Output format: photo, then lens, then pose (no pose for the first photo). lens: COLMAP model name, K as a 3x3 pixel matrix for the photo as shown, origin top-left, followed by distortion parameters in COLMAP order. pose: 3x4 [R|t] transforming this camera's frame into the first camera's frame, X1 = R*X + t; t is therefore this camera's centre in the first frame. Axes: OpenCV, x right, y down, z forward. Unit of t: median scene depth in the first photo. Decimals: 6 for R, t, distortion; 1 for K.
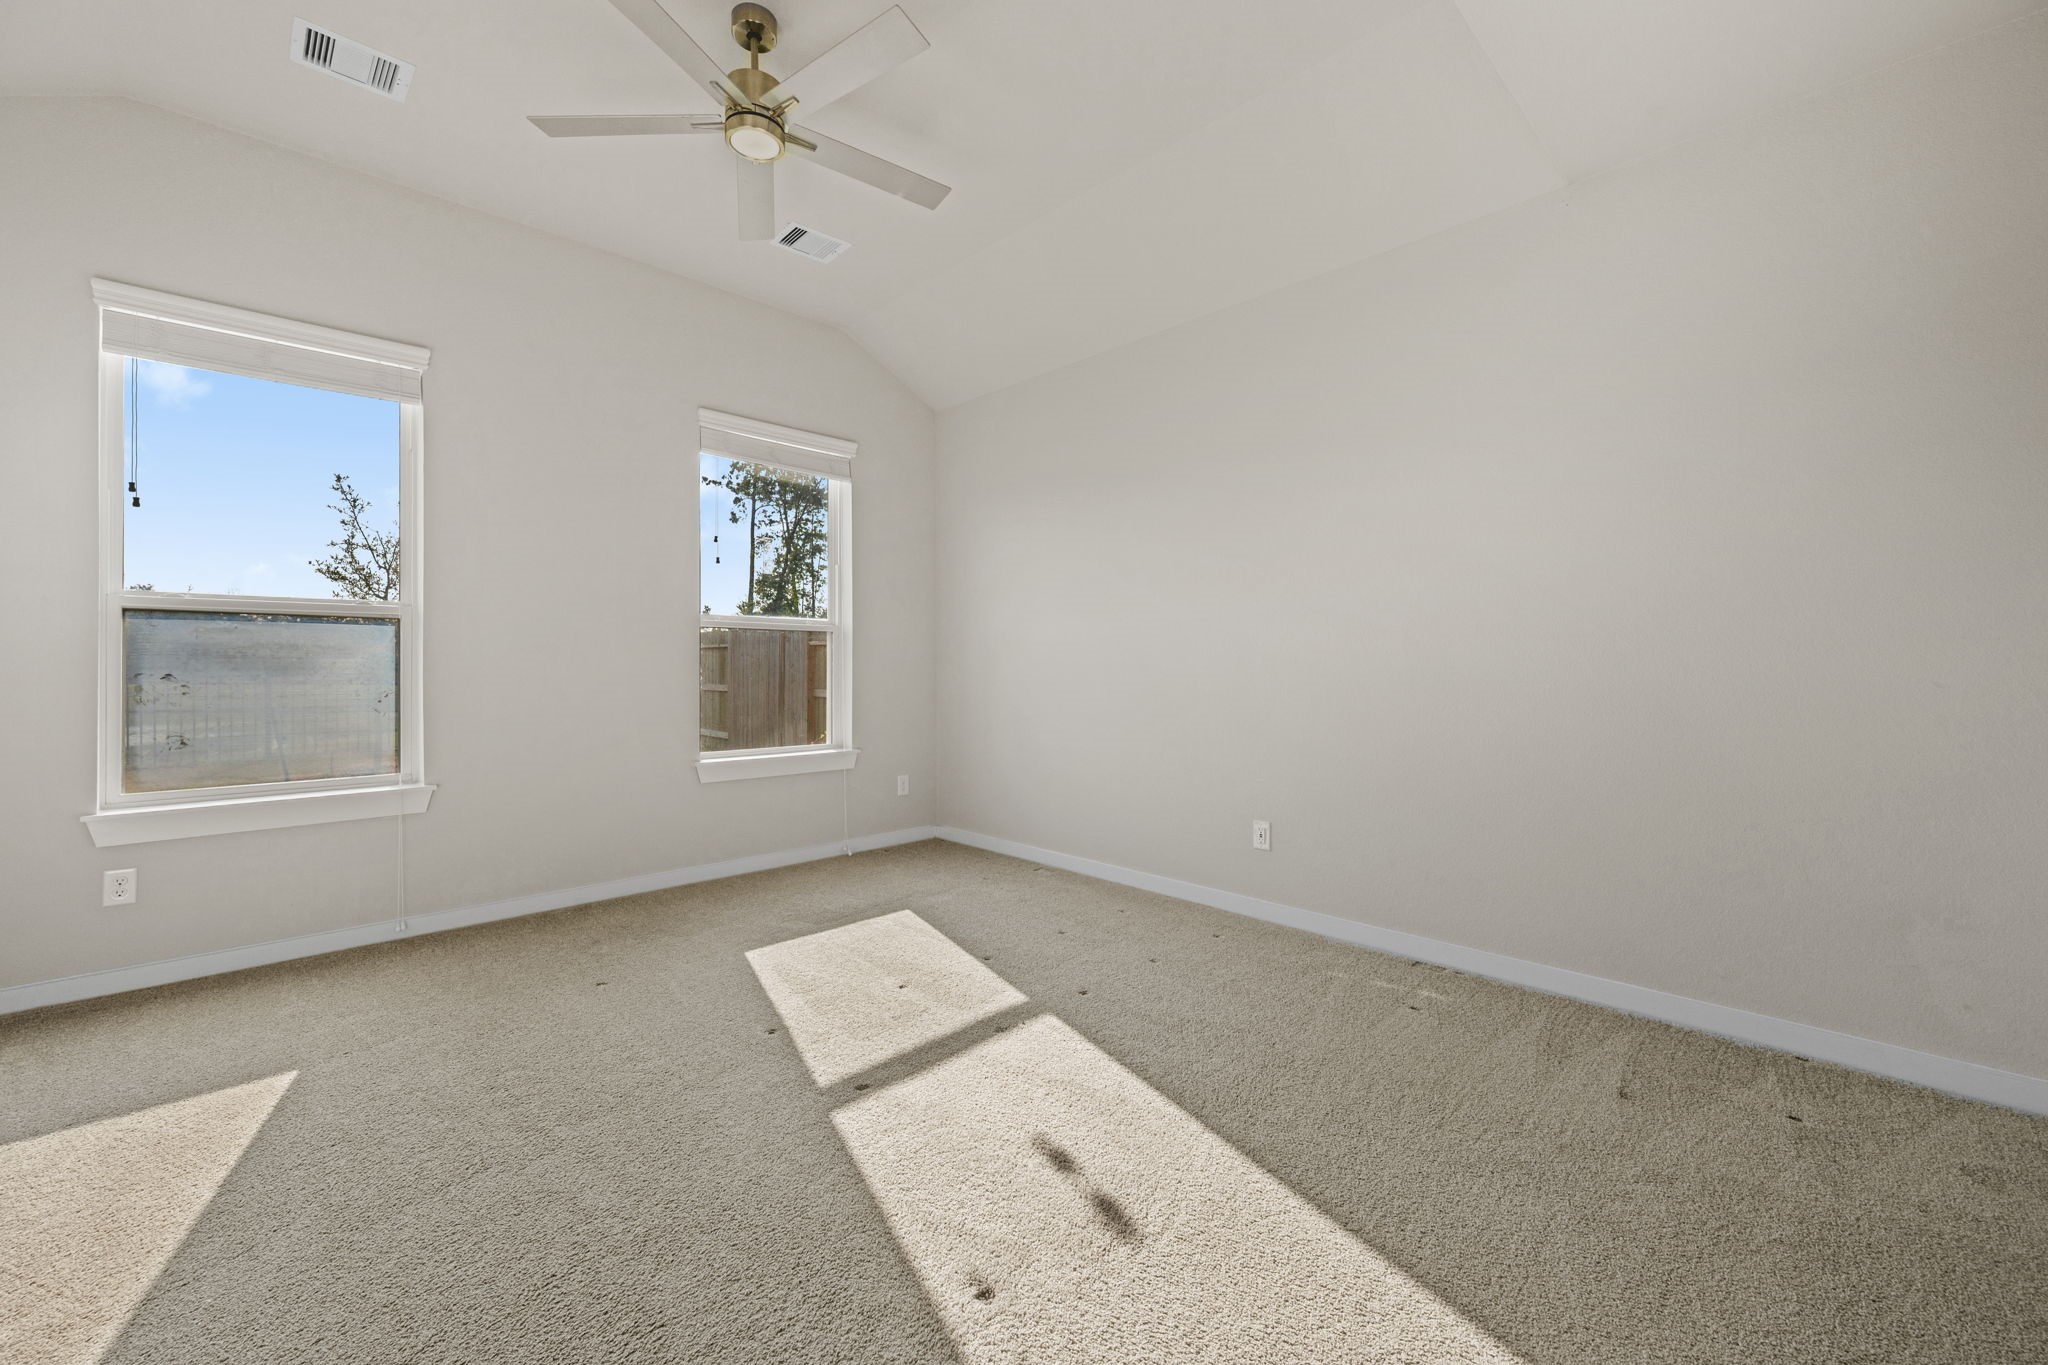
lens RADIAL K [[808.3, 0, 1023.5], [0, 808.3, 667.9], [0, 0, 1]] dist [0.000819, 0.000094]
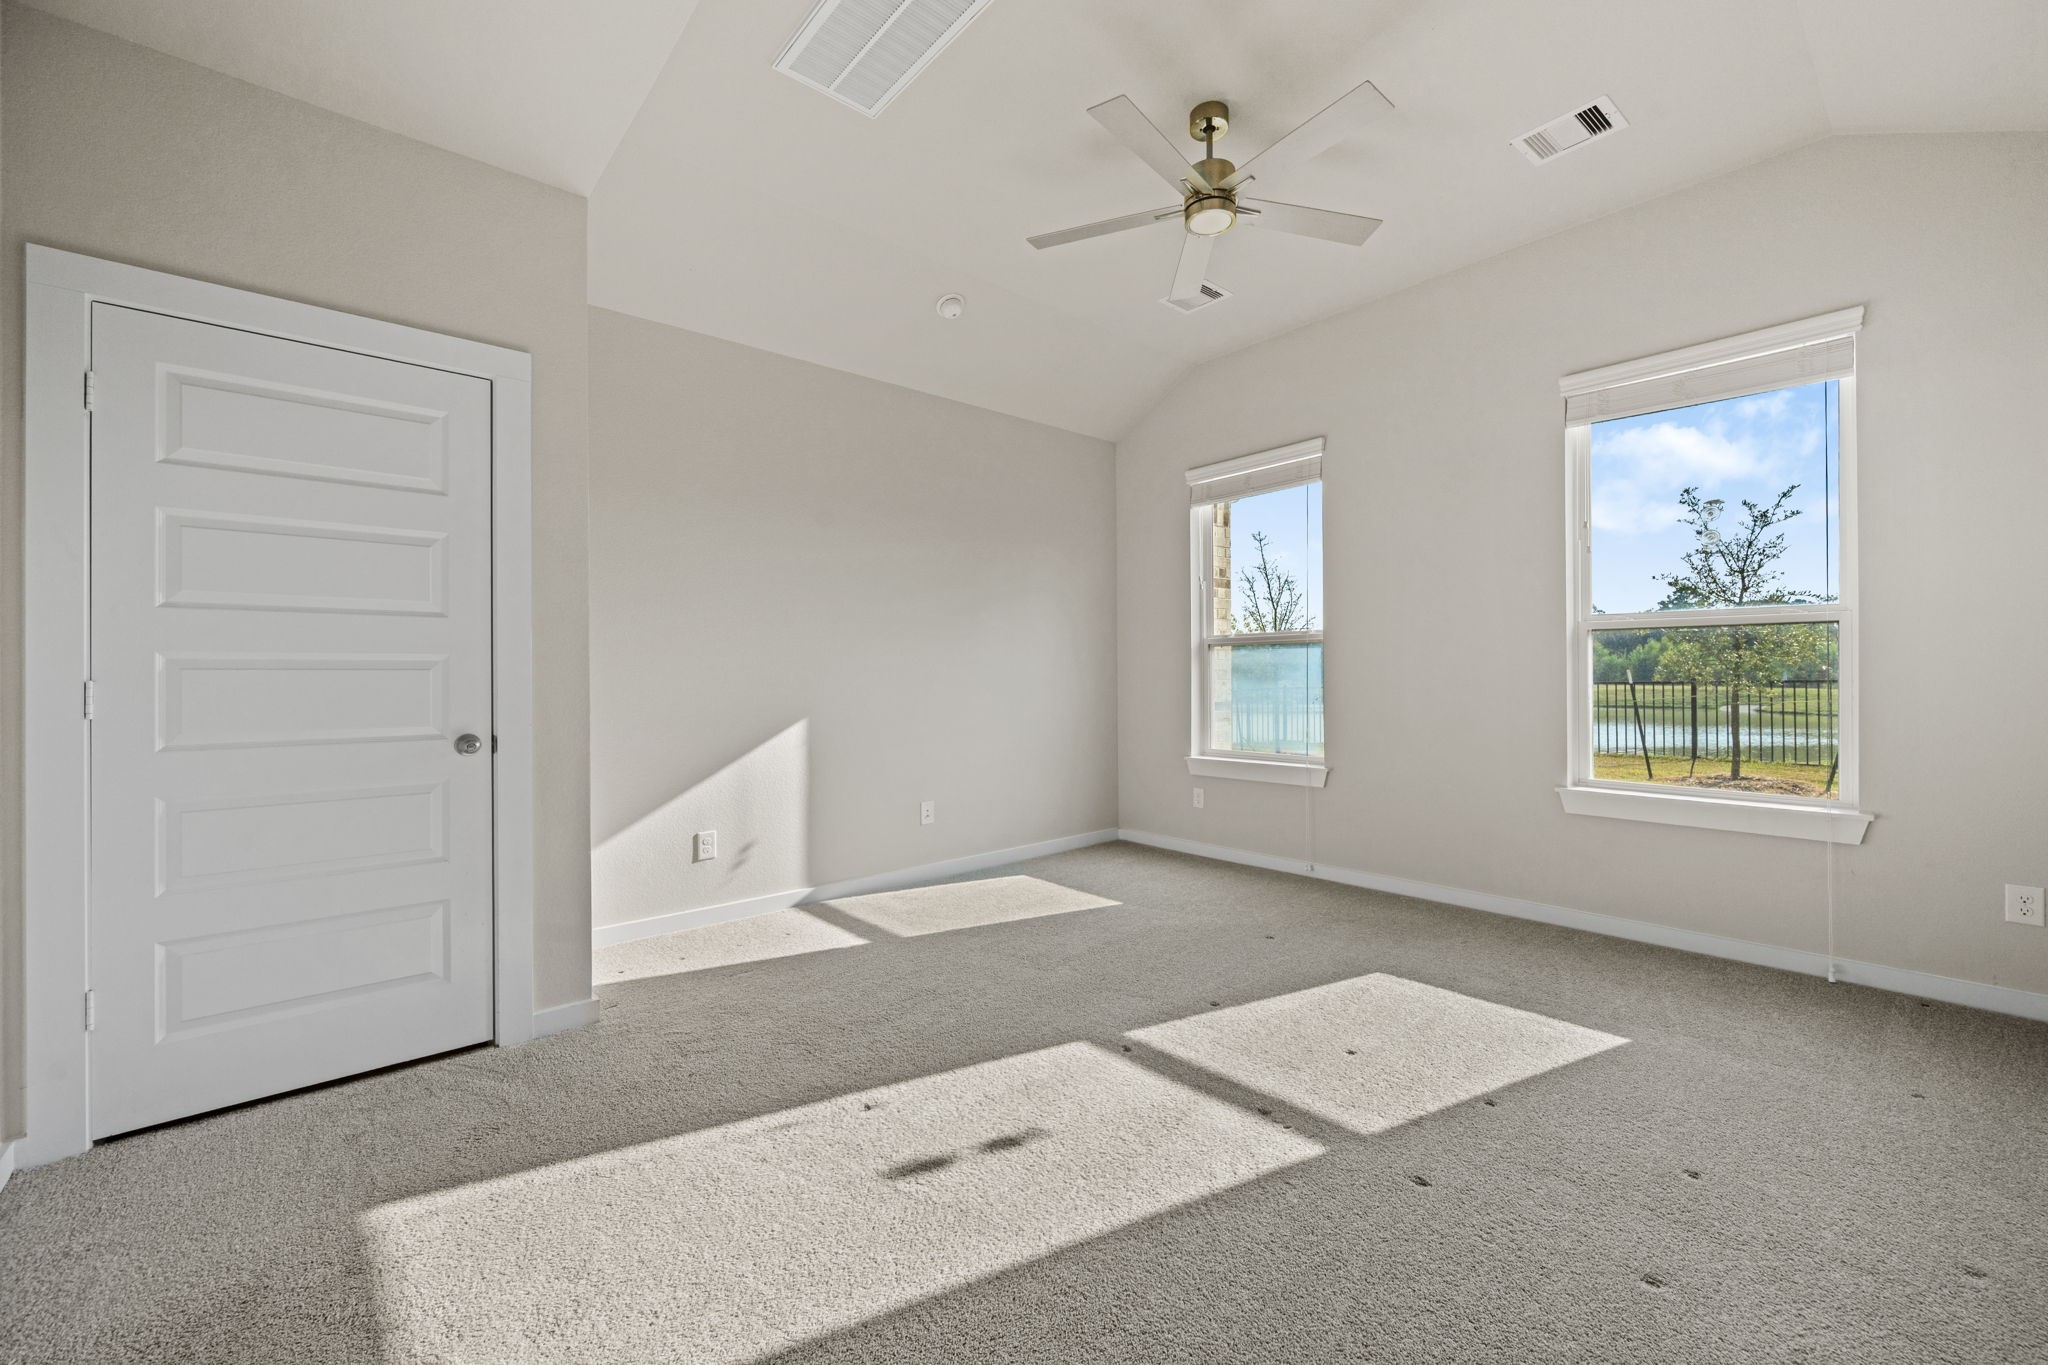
lens RADIAL K [[803.6, 0, 1025.4], [0, 803.6, 676.0], [0, 0, 1]] dist [0.003074, 0.000151]
pose [[-0.039772, -0.000146, -0.999209, 0.611221], [0.002428, 0.999997, -0.000242, -0.005592], [0.999206, -0.002435, -0.039772, 0.587458]]
